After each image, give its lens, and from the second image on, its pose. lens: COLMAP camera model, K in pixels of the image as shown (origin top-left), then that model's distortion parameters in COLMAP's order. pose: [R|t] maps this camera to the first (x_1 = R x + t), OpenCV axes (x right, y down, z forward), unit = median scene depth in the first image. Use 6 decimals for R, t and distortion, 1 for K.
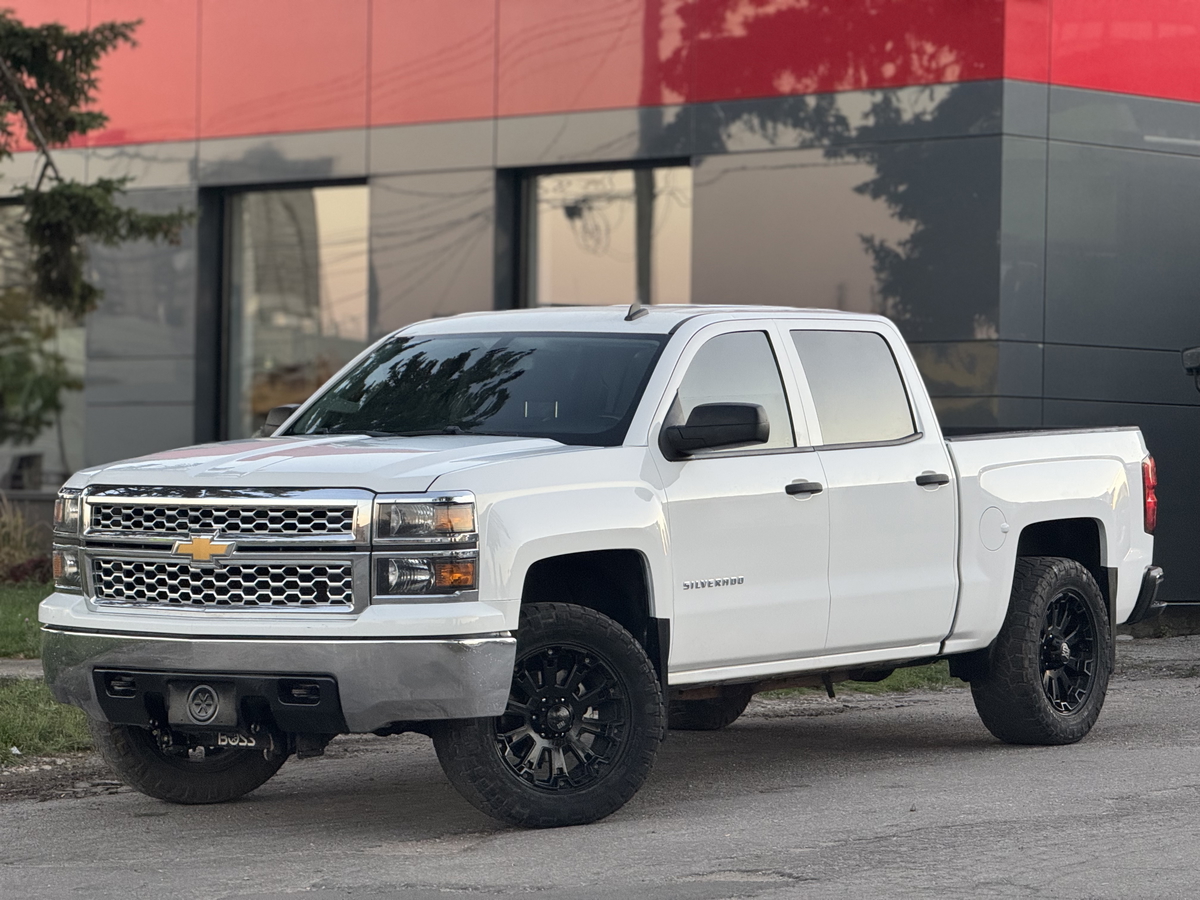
lens RADIAL K [[4193.7, 0, 600.0], [0, 4193.7, 450.0], [0, 0, 1]] dist [-3.435053, -3.089104]
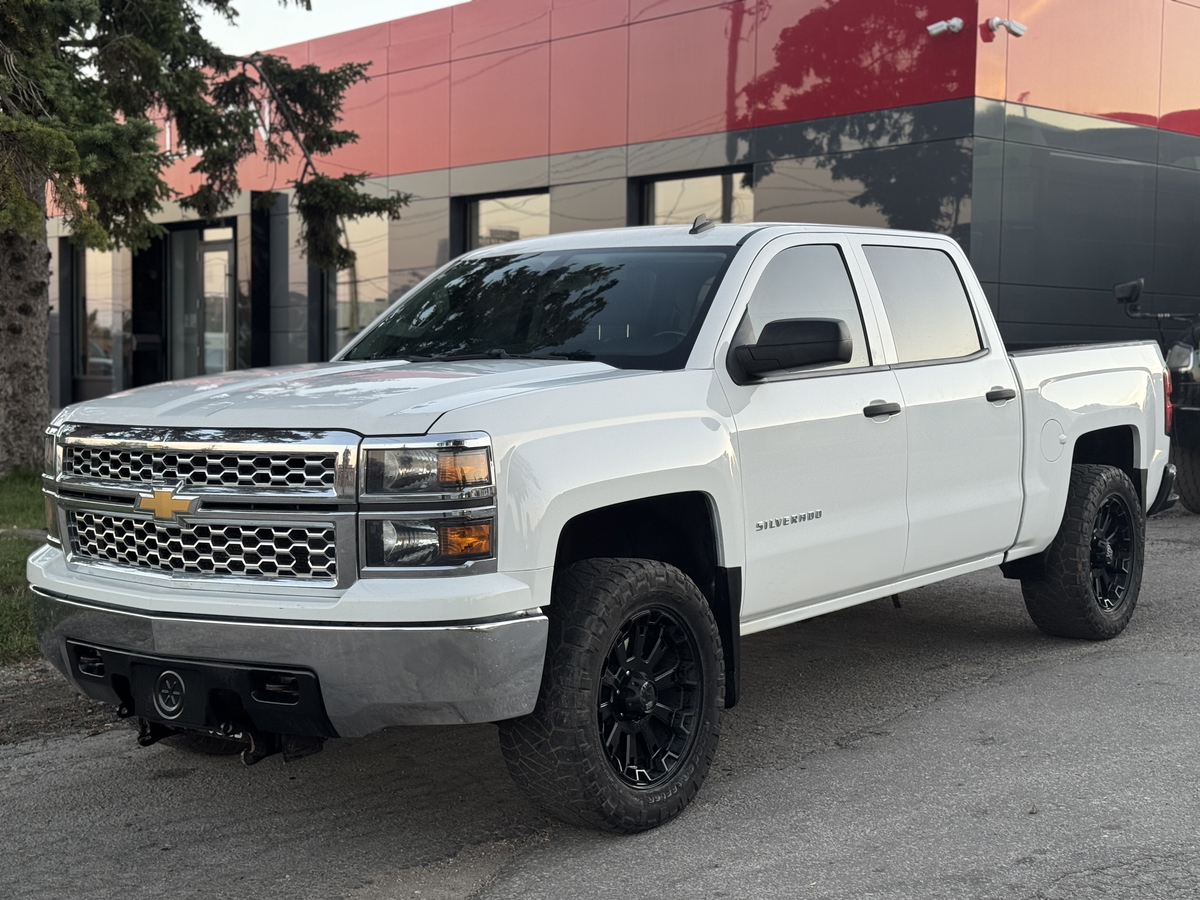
lens RADIAL K [[1742.4, 0, 600.0], [0, 1742.4, 450.0], [0, 0, 1]] dist [0.008710, -3.303233]
pose [[0.997893, -0.007028, -0.064504, 0.010724], [0.010658, 0.998368, 0.056104, -0.004595], [0.064004, -0.056673, 0.996339, 0.618671]]
